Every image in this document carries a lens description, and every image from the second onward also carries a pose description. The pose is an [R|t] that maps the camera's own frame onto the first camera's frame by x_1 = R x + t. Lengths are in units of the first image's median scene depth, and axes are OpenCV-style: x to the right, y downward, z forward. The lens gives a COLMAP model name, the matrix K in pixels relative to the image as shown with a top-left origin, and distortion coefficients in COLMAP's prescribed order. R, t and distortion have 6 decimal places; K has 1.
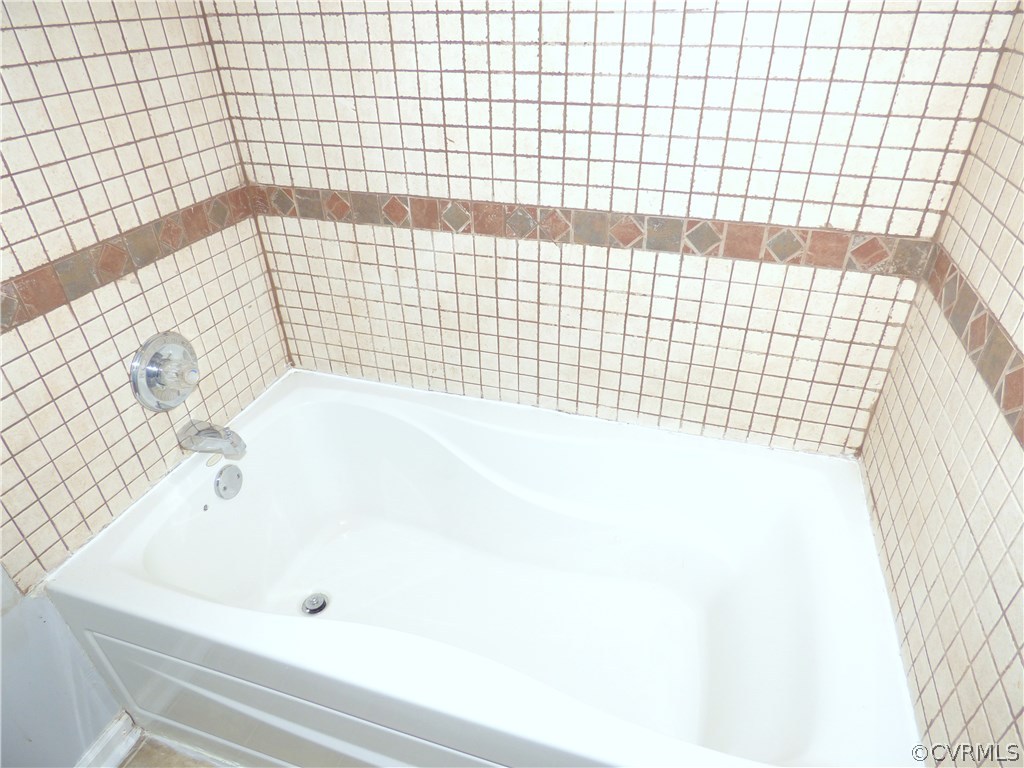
lens RADIAL K [[624.5, 0, 516.3], [0, 624.5, 383.8], [0, 0, 1]] dist [-0.005661, 0.004199]
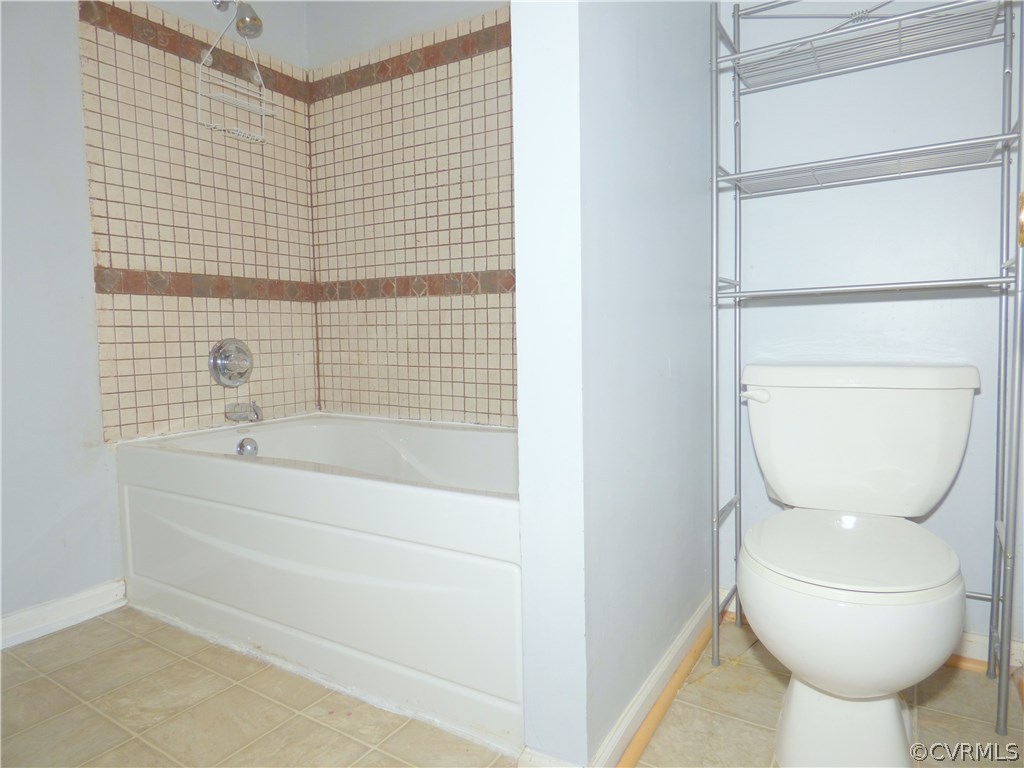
lens RADIAL K [[624.5, 0, 507.4], [0, 624.5, 374.2], [0, 0, 1]] dist [-0.005661, 0.004199]
pose [[0.971250, 0.028220, -0.236385, 0.523097], [-0.135750, 0.881346, -0.452550, 0.645799], [0.195566, 0.471628, 0.859838, -0.247486]]
